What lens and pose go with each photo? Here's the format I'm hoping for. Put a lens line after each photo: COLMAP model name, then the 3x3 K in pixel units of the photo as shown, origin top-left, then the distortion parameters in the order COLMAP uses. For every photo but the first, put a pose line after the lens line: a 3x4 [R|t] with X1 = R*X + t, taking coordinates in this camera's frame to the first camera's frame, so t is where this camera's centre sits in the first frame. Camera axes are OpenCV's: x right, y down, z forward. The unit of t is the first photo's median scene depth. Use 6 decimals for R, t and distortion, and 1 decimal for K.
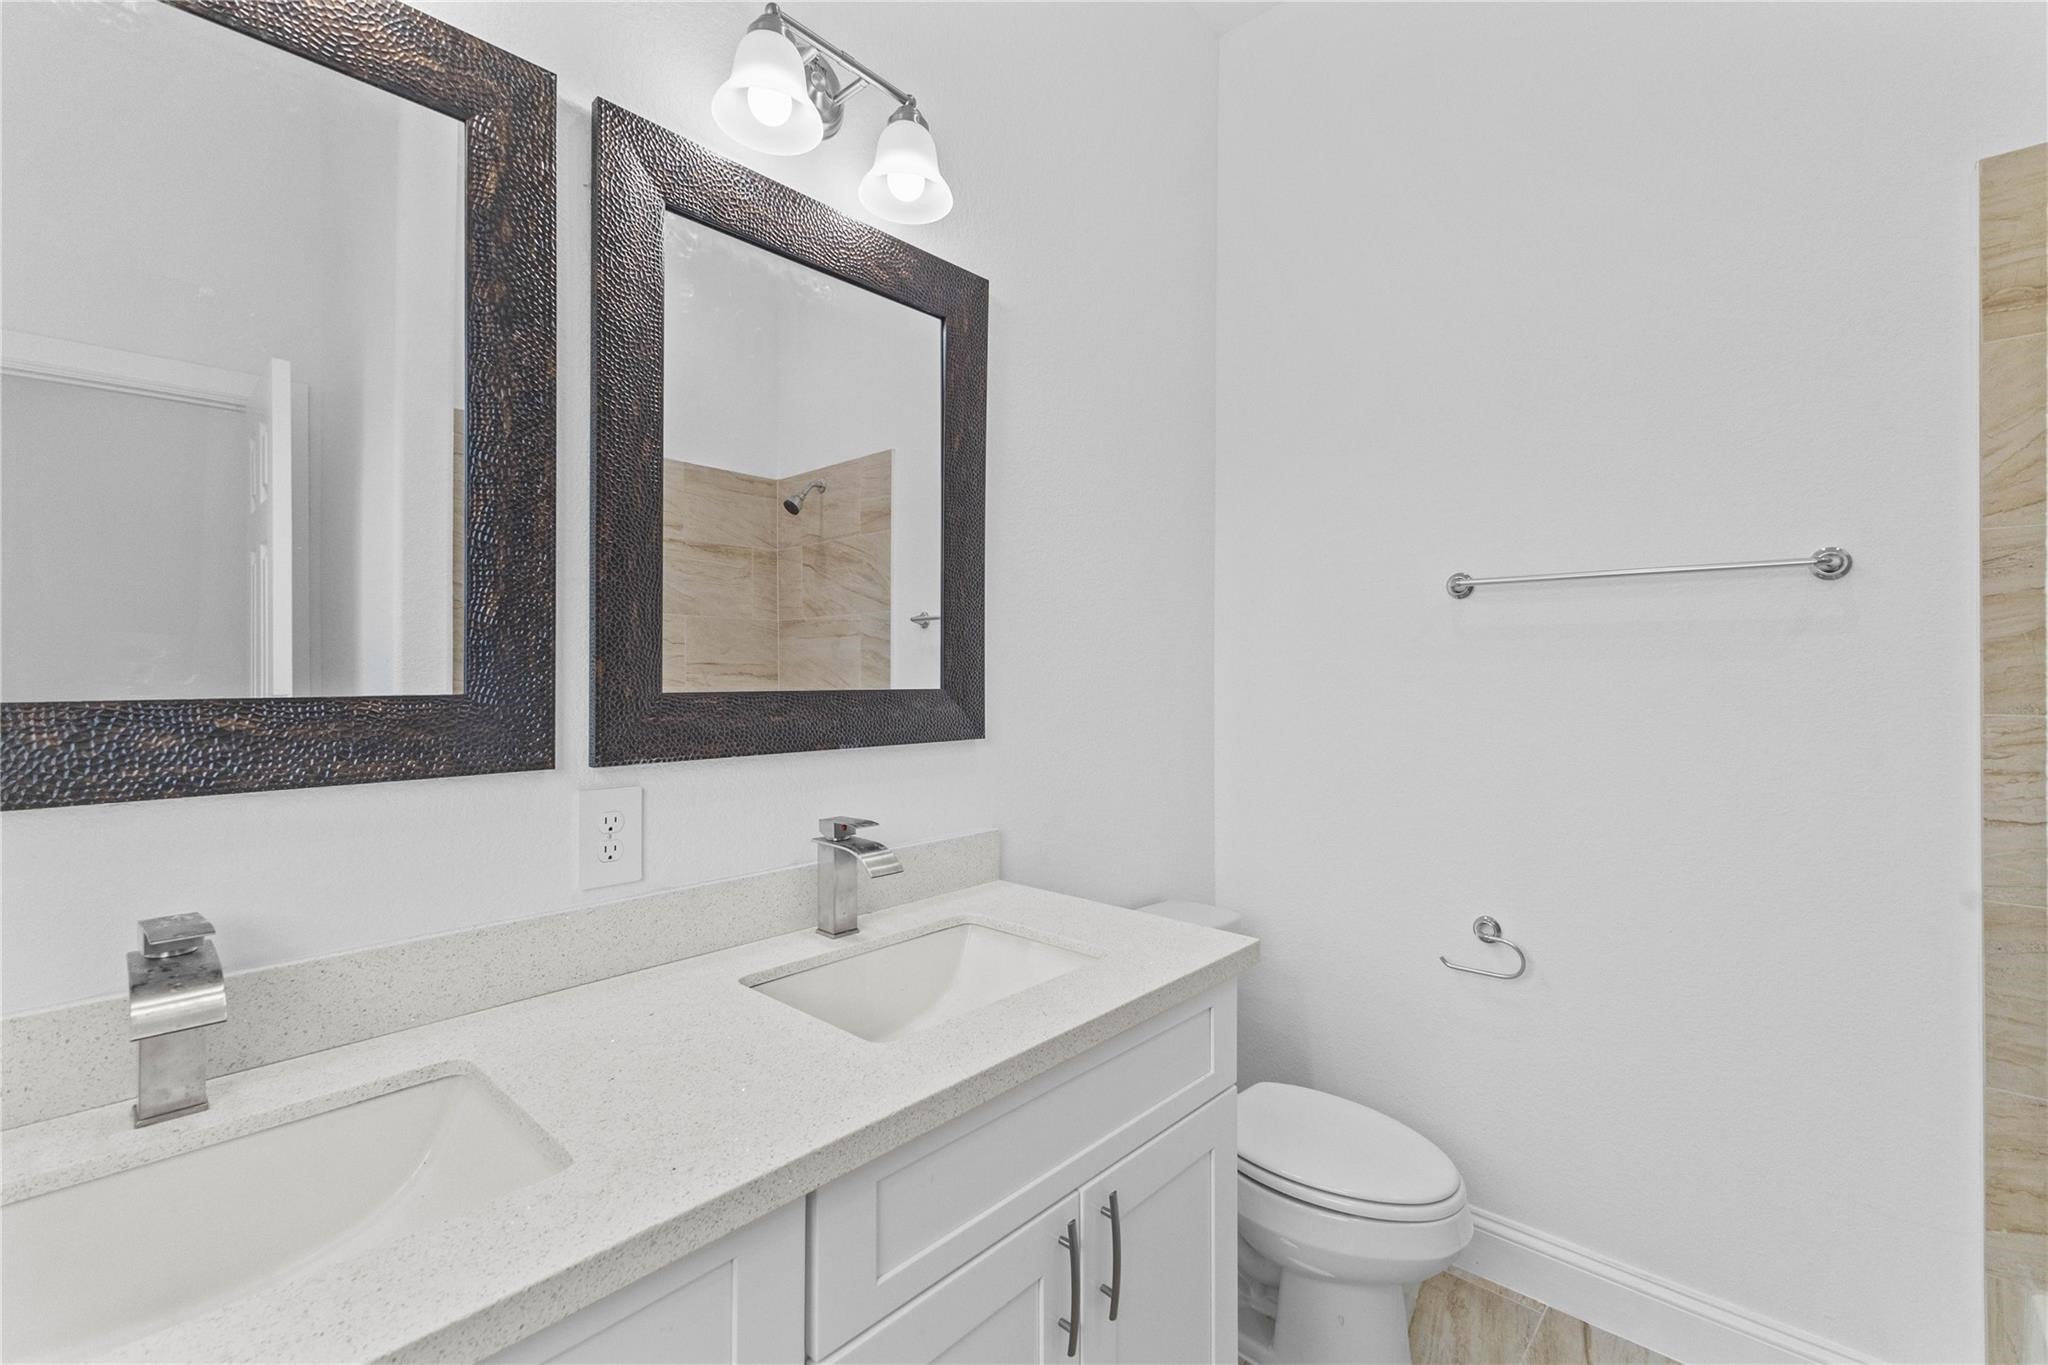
lens RADIAL K [[888.5, 0, 1019.7], [0, 888.5, 662.1], [0, 0, 1]] dist [0.008833, -0.000182]
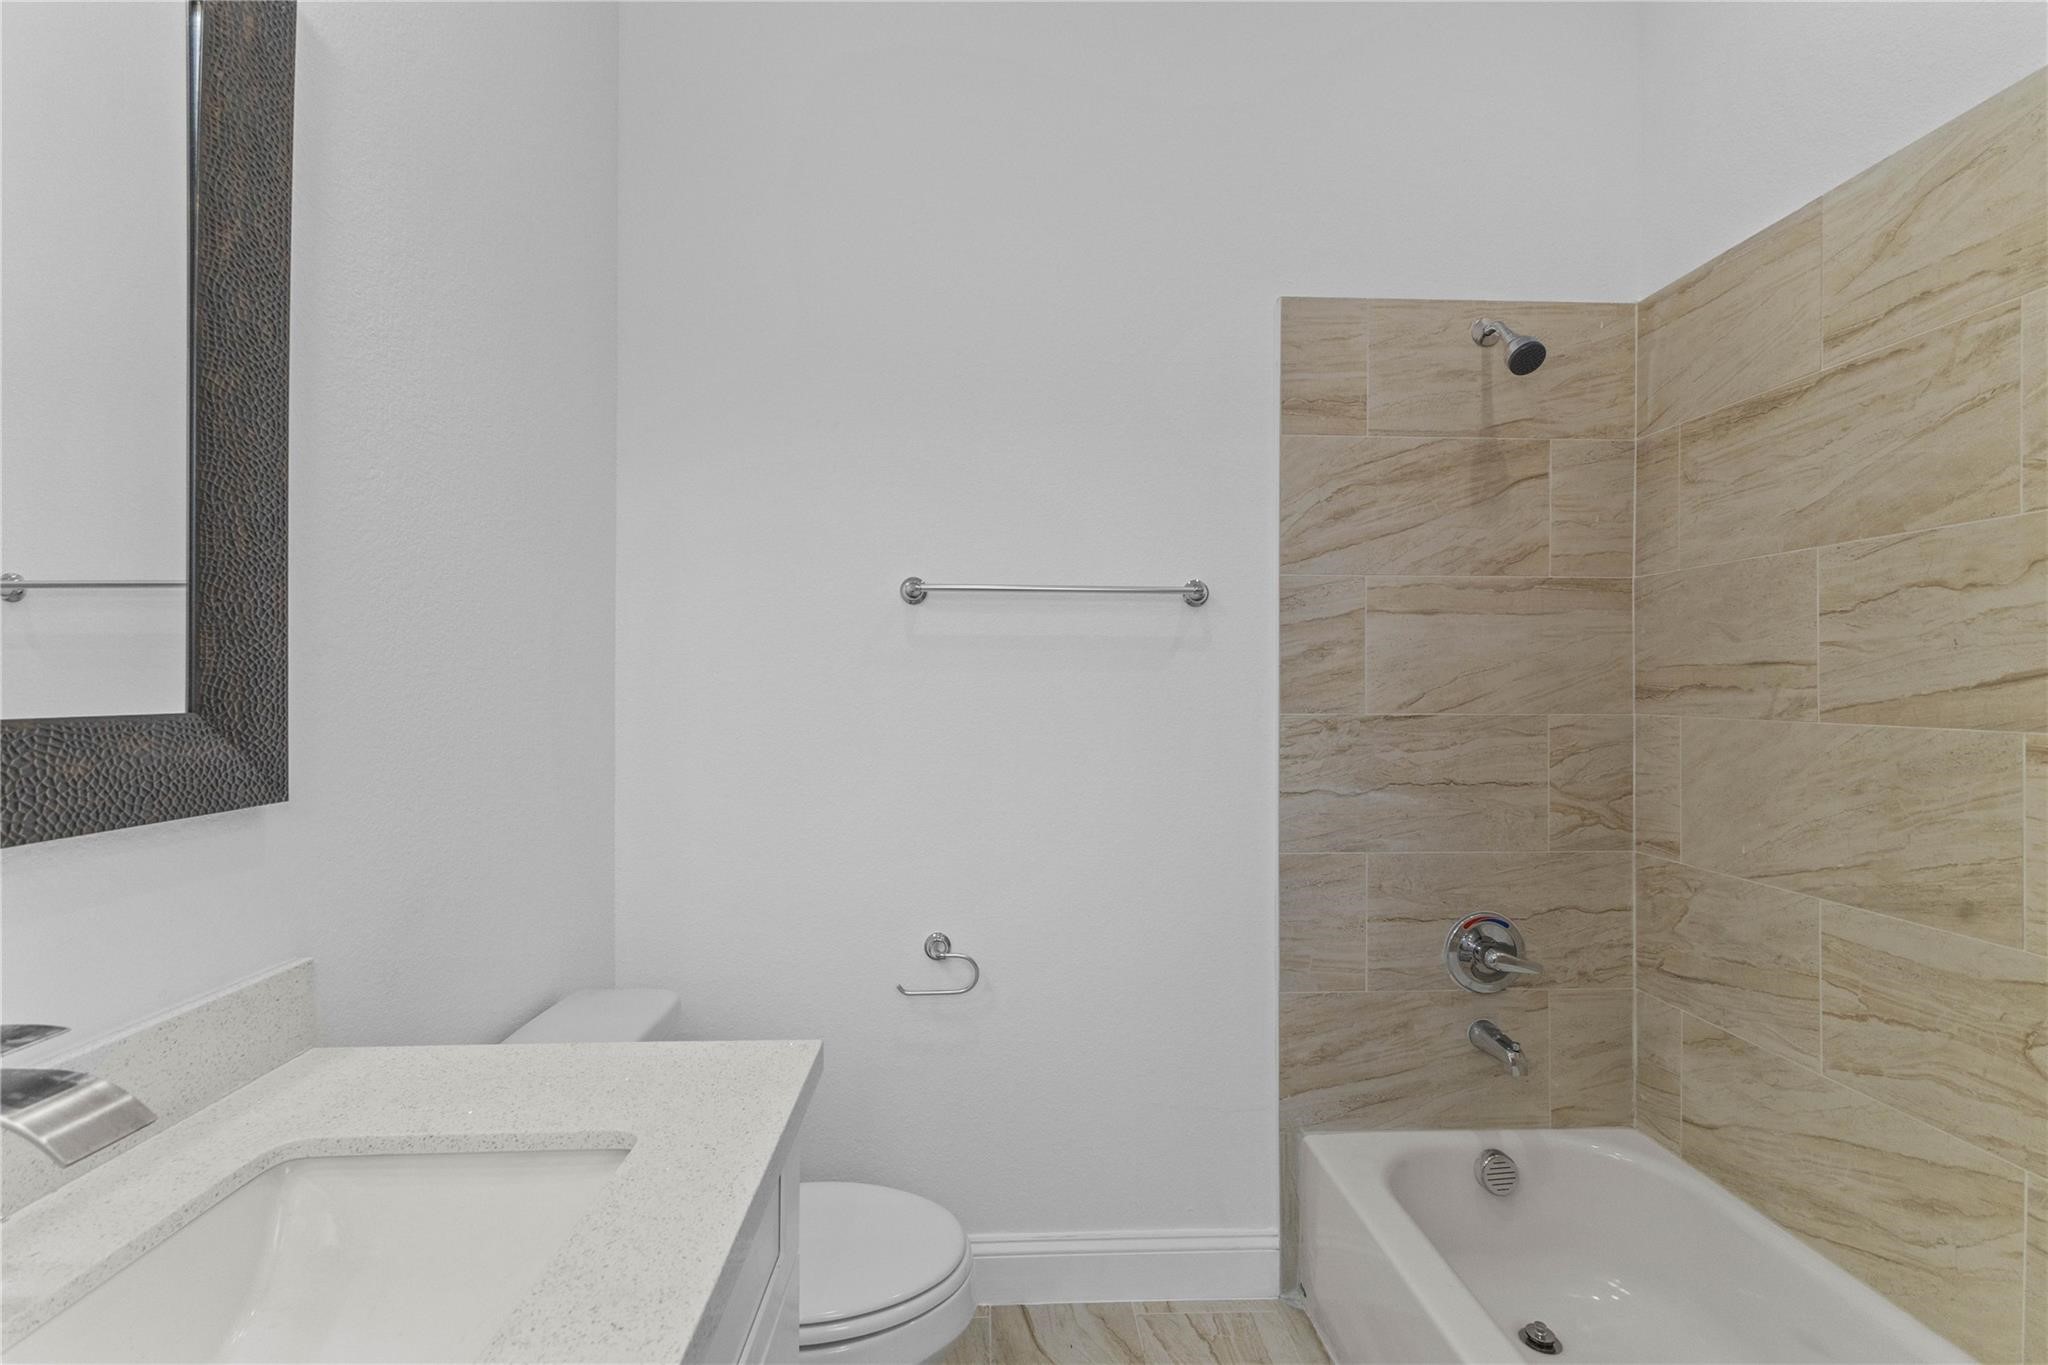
lens RADIAL K [[889.2, 0, 1021.7], [0, 889.2, 677.9], [0, 0, 1]] dist [0.007943, -0.000464]
pose [[0.701396, 0.004491, 0.712758, -0.126016], [-0.009536, 0.999950, 0.003084, 0.004102], [-0.712708, -0.008960, 0.701404, 0.313053]]
